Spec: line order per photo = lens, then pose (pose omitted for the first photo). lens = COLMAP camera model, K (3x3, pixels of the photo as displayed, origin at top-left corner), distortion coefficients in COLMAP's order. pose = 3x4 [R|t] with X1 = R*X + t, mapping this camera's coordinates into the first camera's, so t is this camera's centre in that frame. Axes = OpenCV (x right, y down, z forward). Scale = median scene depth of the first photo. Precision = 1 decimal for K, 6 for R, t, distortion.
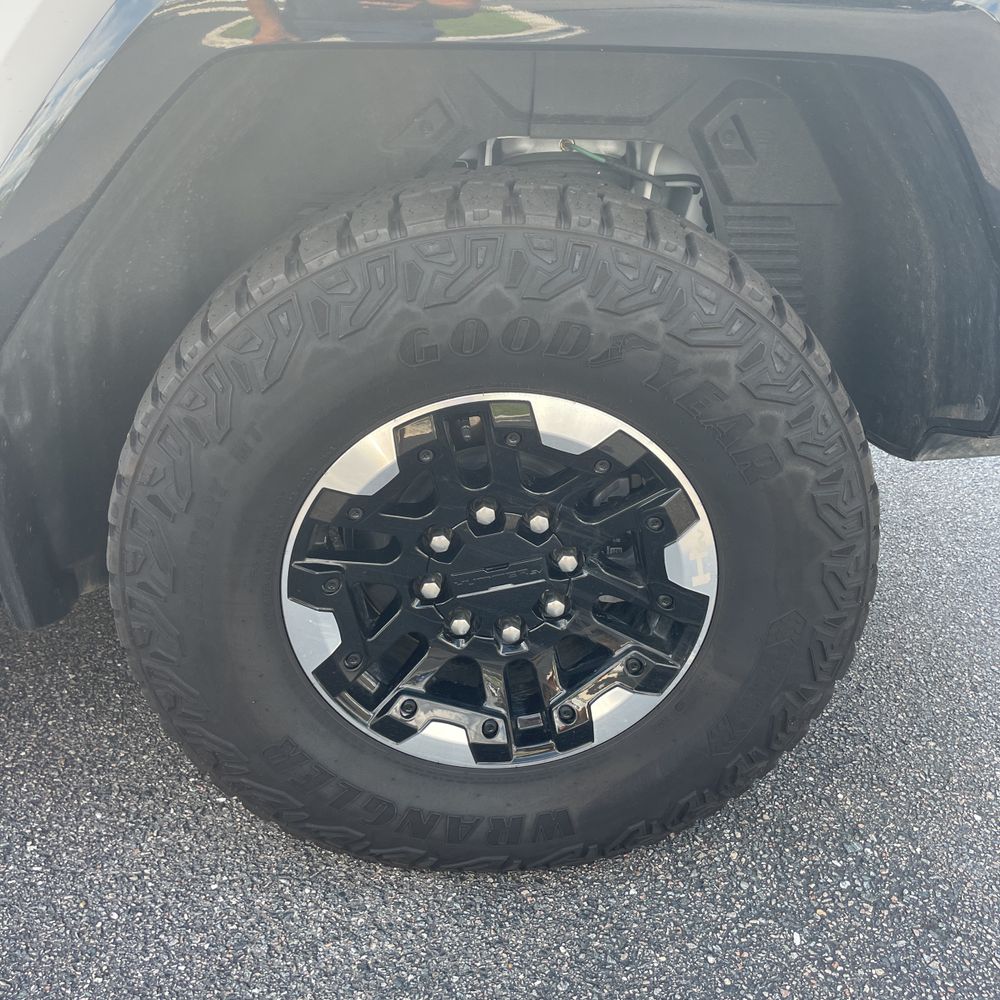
lens RADIAL K [[1085.0, 0, 501.5], [0, 1085.0, 485.0], [0, 0, 1]] dist [0.103319, -0.204705]
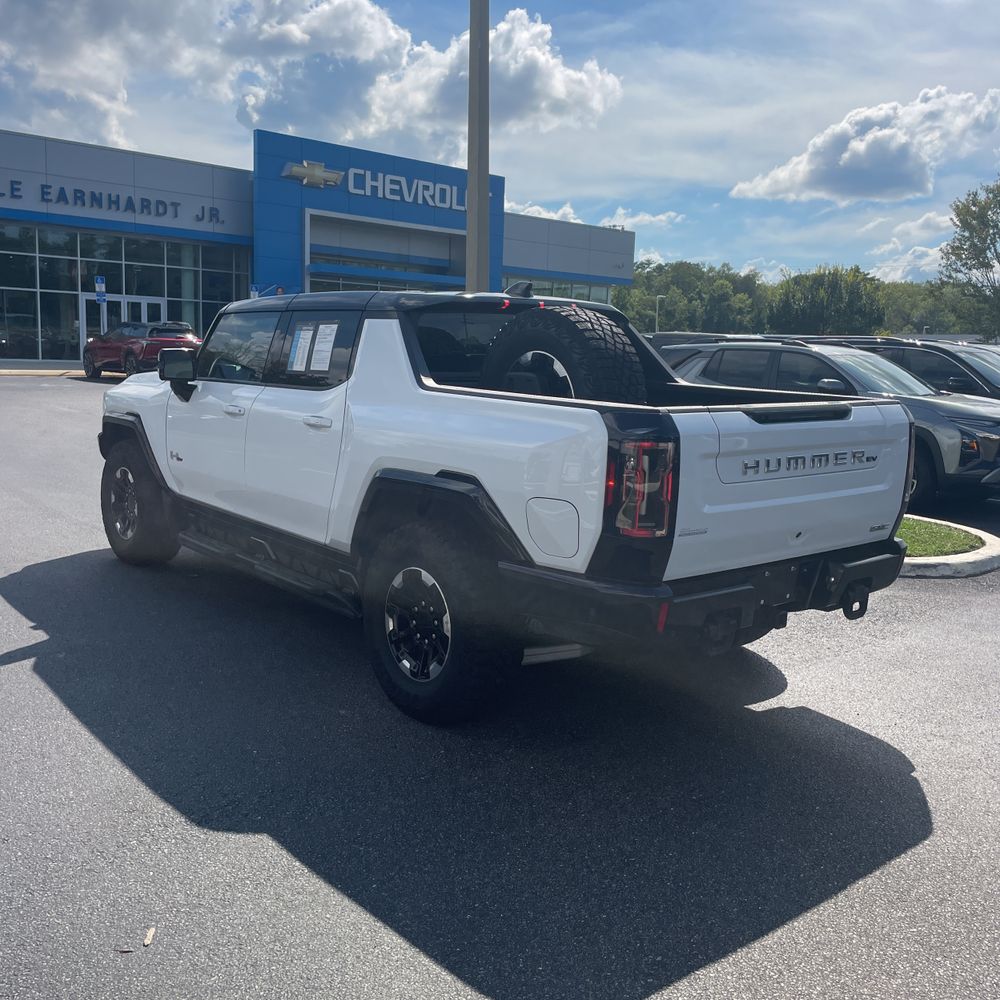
lens RADIAL K [[1013.5, 0, 501.4], [0, 1013.5, 485.2], [0, 0, 1]] dist [0.088756, -0.137253]
pose [[0.611861, 0.104919, -0.783976, 2.788582], [-0.372059, 0.912840, -0.168211, 0.140345], [0.697996, 0.394607, 0.597567, -1.054147]]
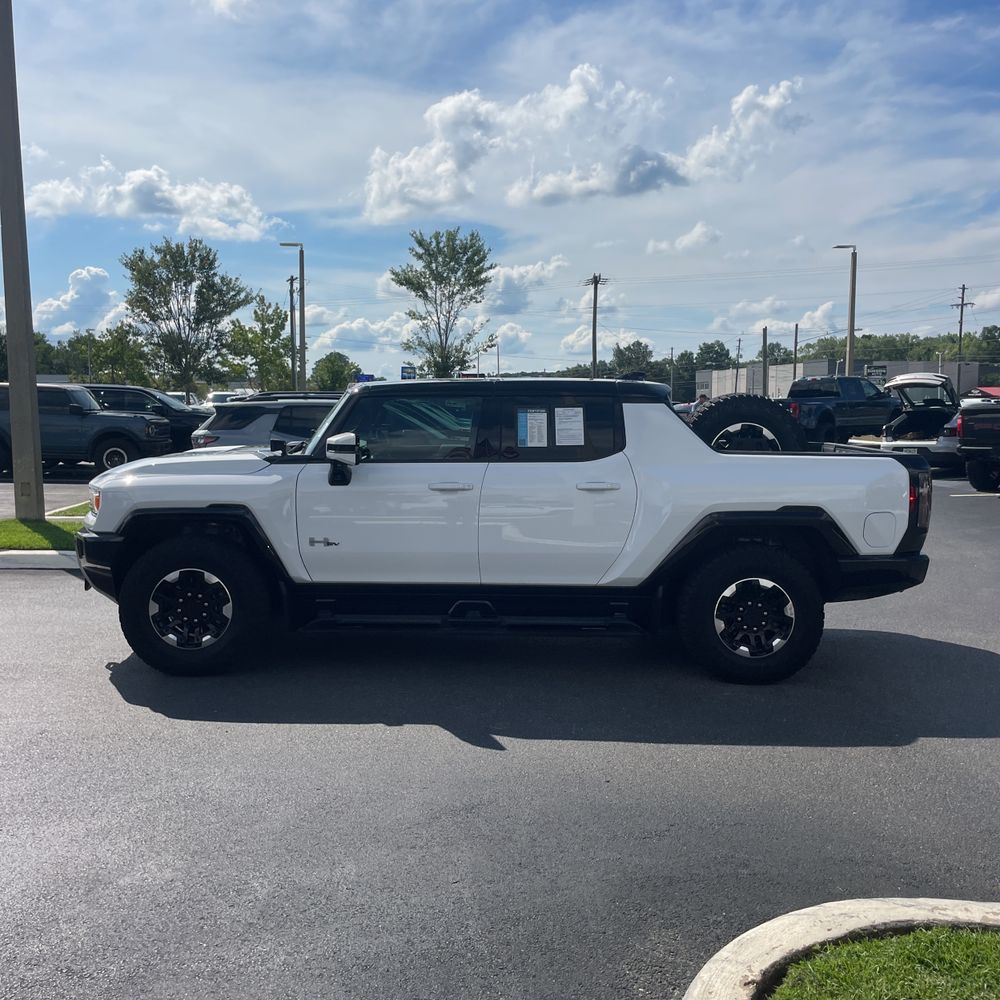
lens RADIAL K [[1013.5, 0, 501.4], [0, 1013.5, 485.2], [0, 0, 1]] dist [0.088756, -0.137253]
pose [[0.999831, -0.013793, -0.012159, -1.134970], [0.008199, 0.926340, -0.376598, 1.330127], [0.016458, 0.376435, 0.926297, -3.787345]]
